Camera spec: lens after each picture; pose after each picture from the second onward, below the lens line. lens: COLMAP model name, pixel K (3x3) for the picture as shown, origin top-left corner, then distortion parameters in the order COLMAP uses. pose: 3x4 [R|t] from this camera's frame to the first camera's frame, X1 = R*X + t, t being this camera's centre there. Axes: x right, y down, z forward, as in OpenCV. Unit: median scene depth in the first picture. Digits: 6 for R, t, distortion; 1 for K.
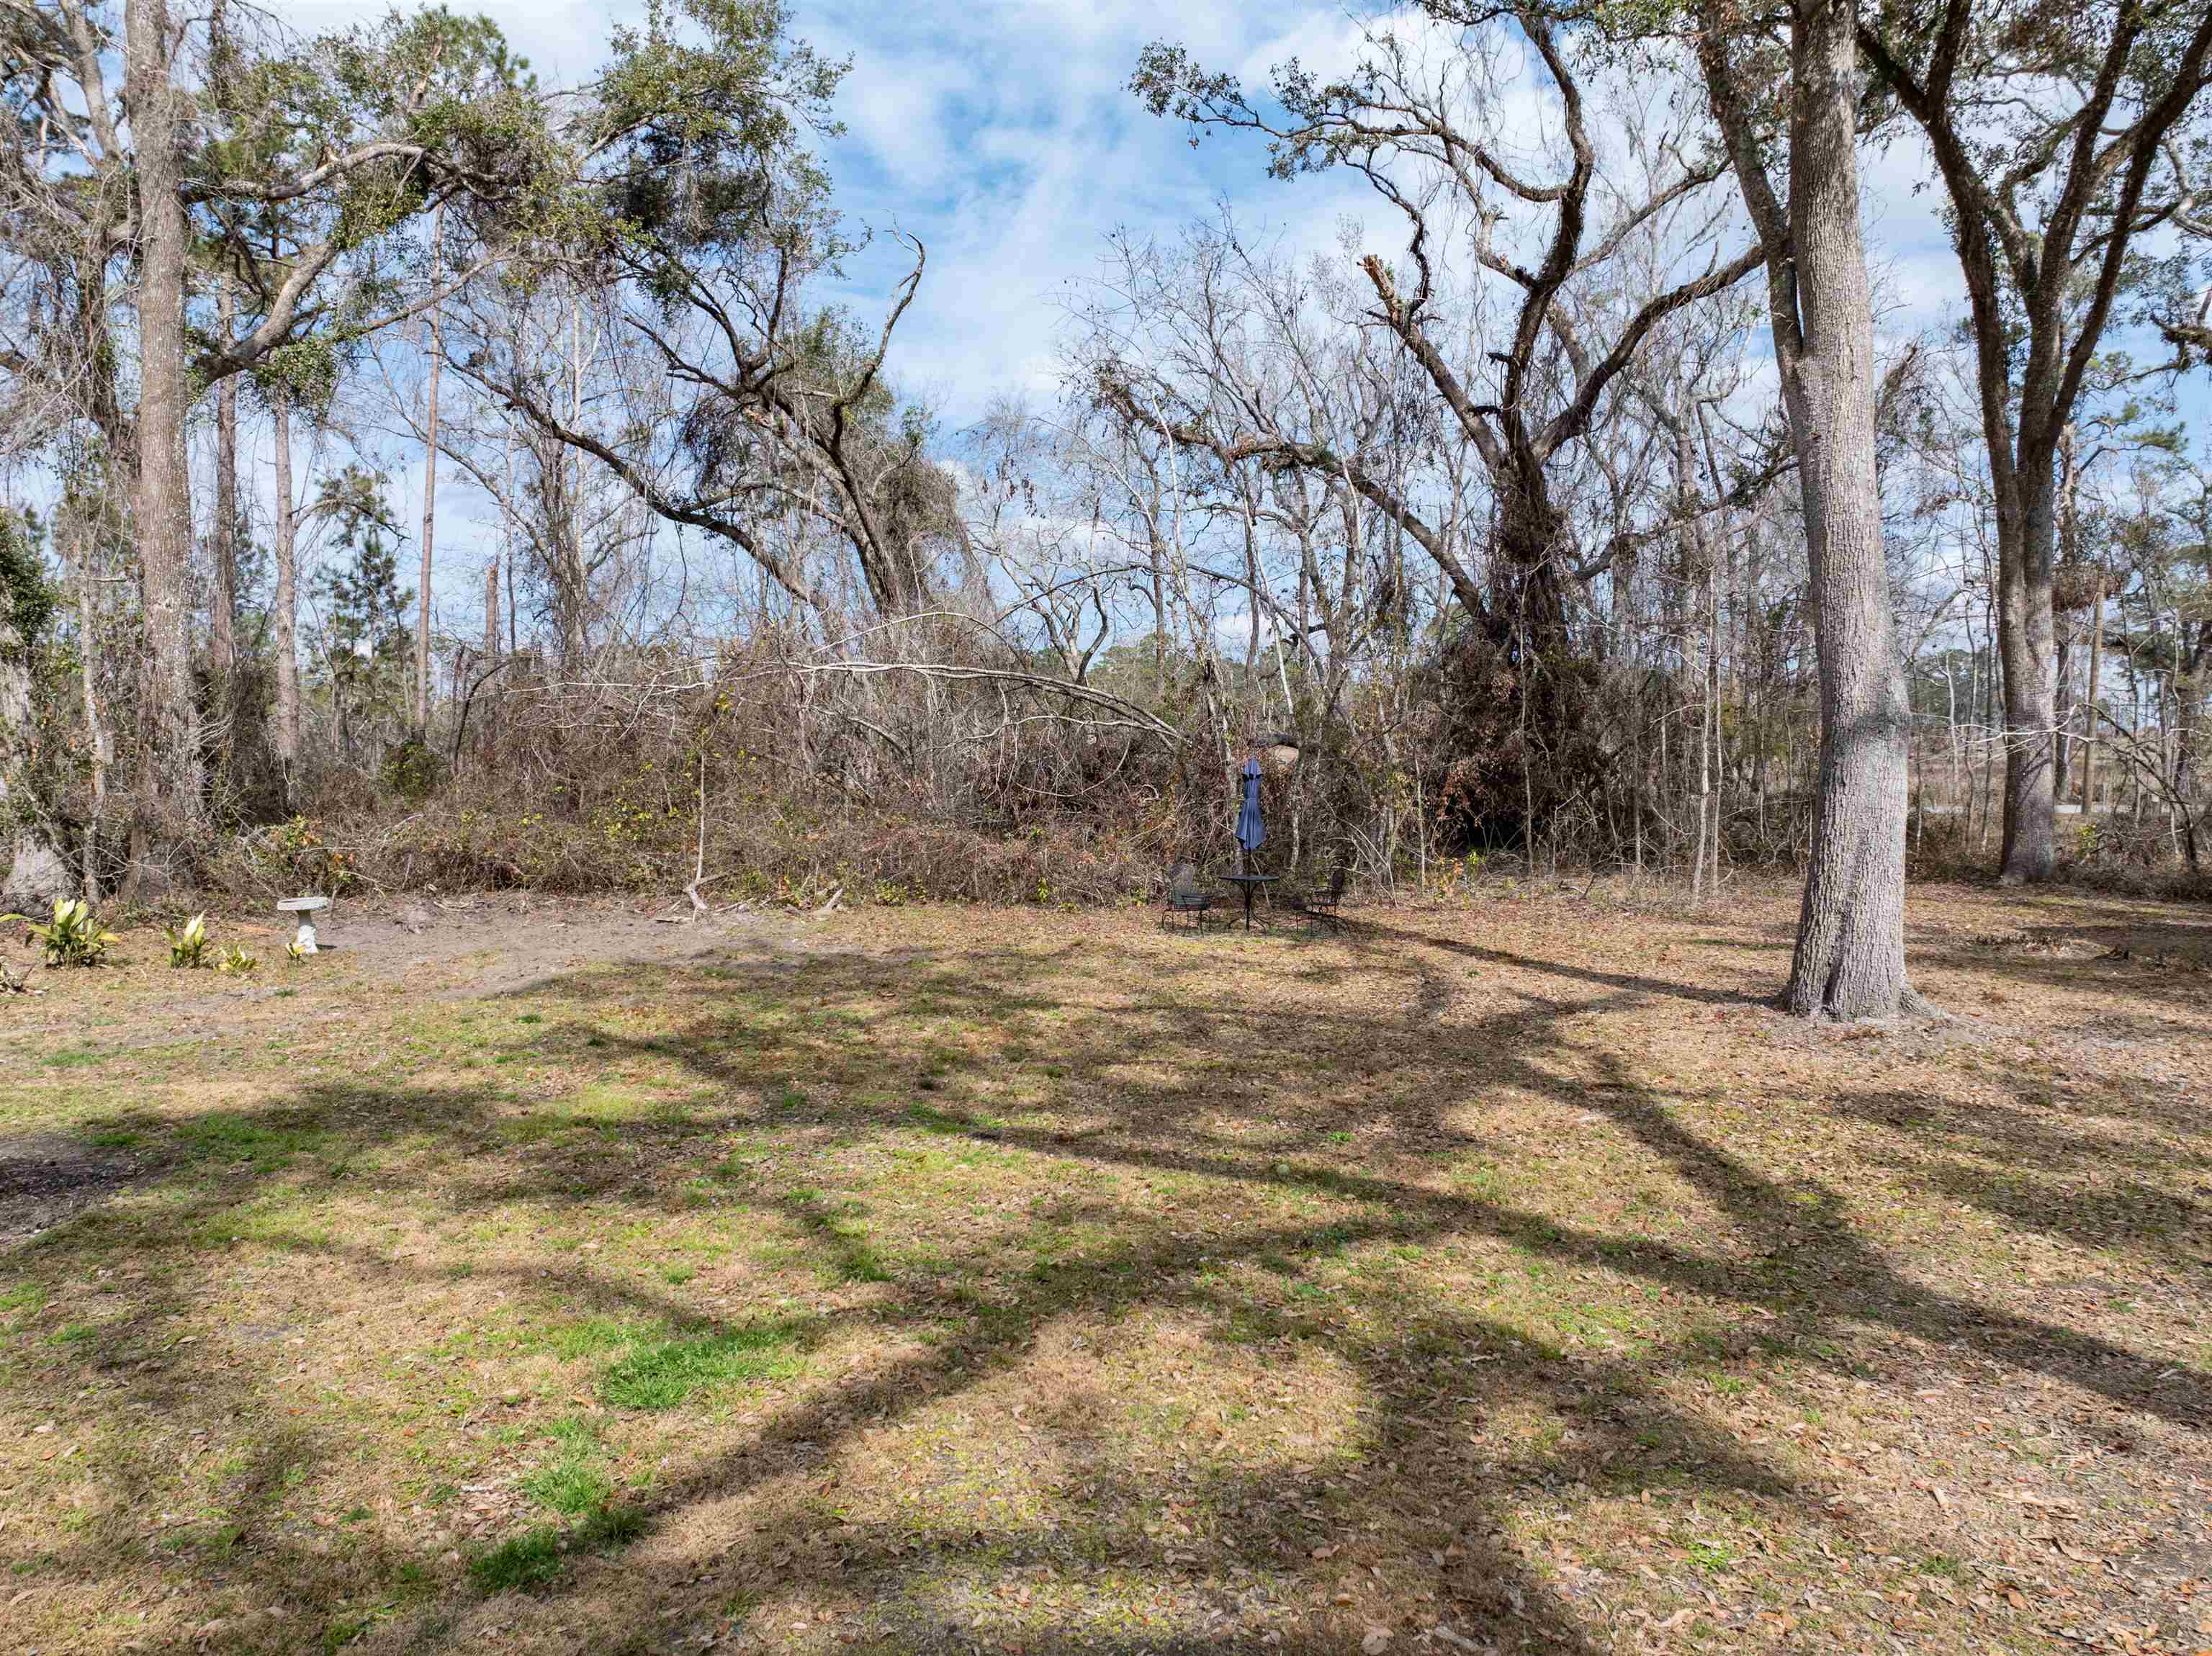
lens RADIAL K [[1567.4, 0, 1109.3], [0, 1567.4, 819.7], [0, 0, 1]] dist [-0.049876, 0.020942]
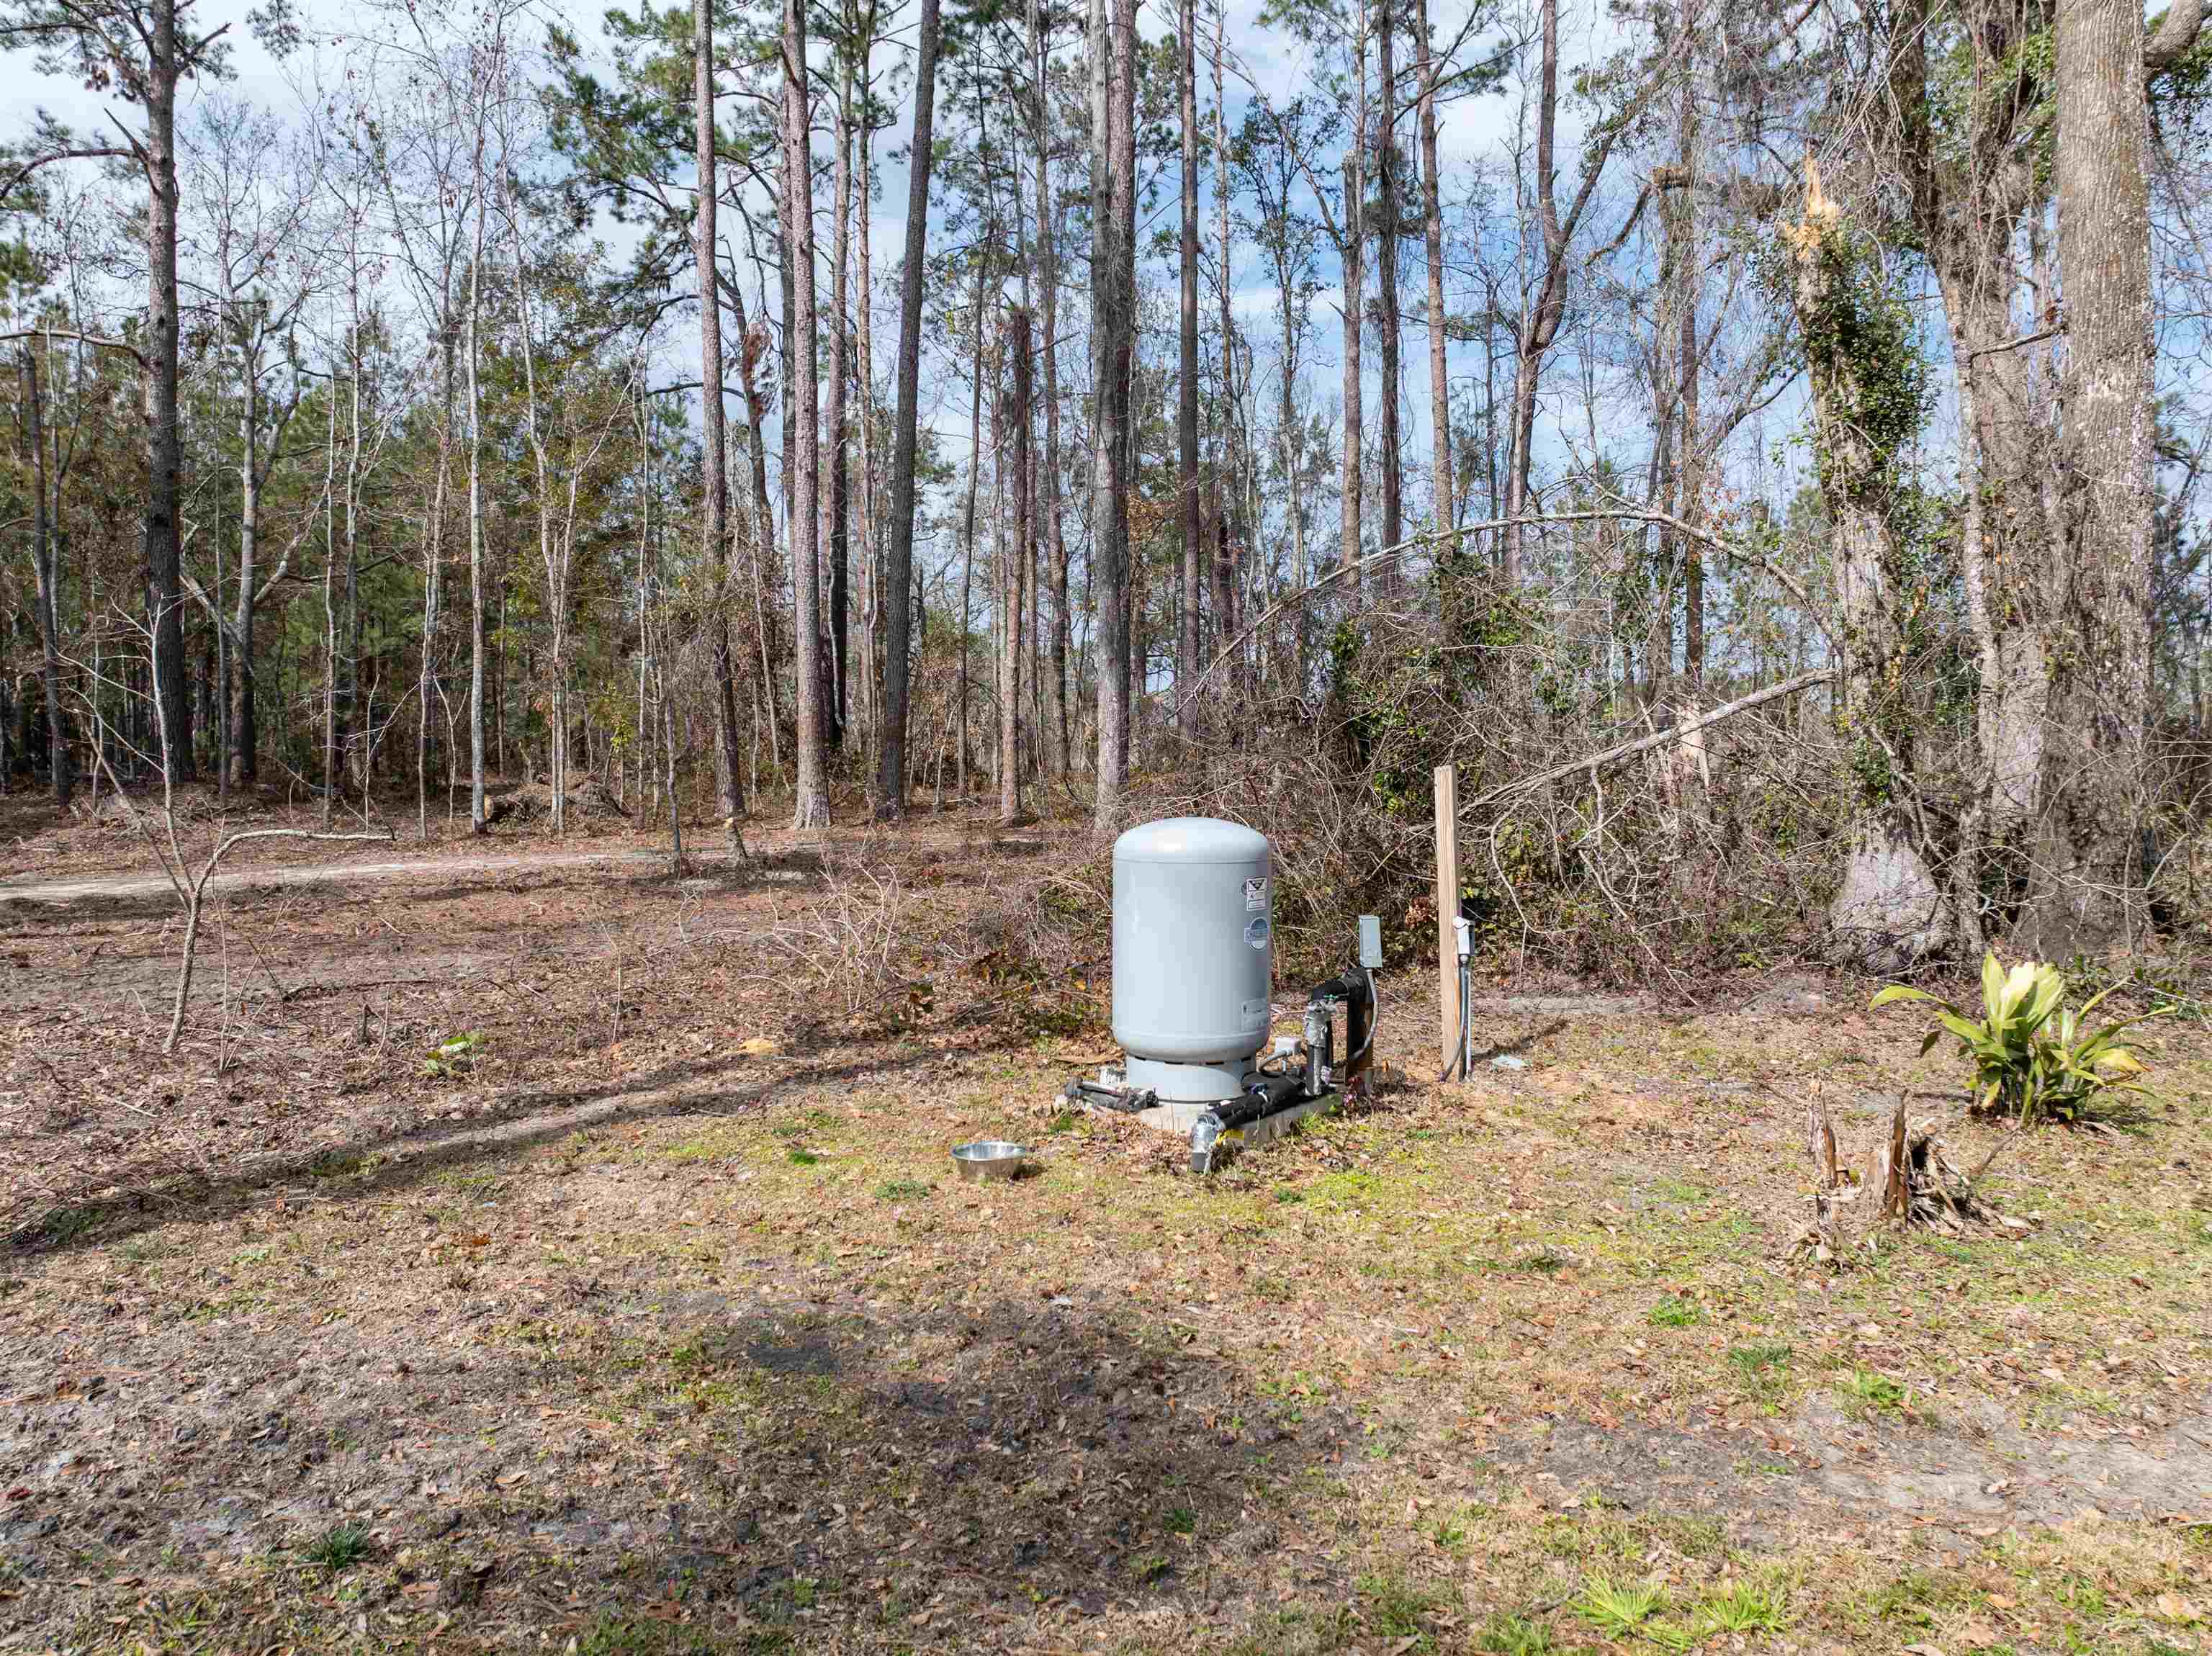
lens RADIAL K [[1567.4, 0, 1105.5], [0, 1567.4, 824.6], [0, 0, 1]] dist [-0.049876, 0.020942]
pose [[0.539109, 0.009831, -0.842179, -0.390634], [-0.017609, 0.999845, 0.000399, 0.015722], [0.842052, 0.014615, 0.539198, 0.477393]]
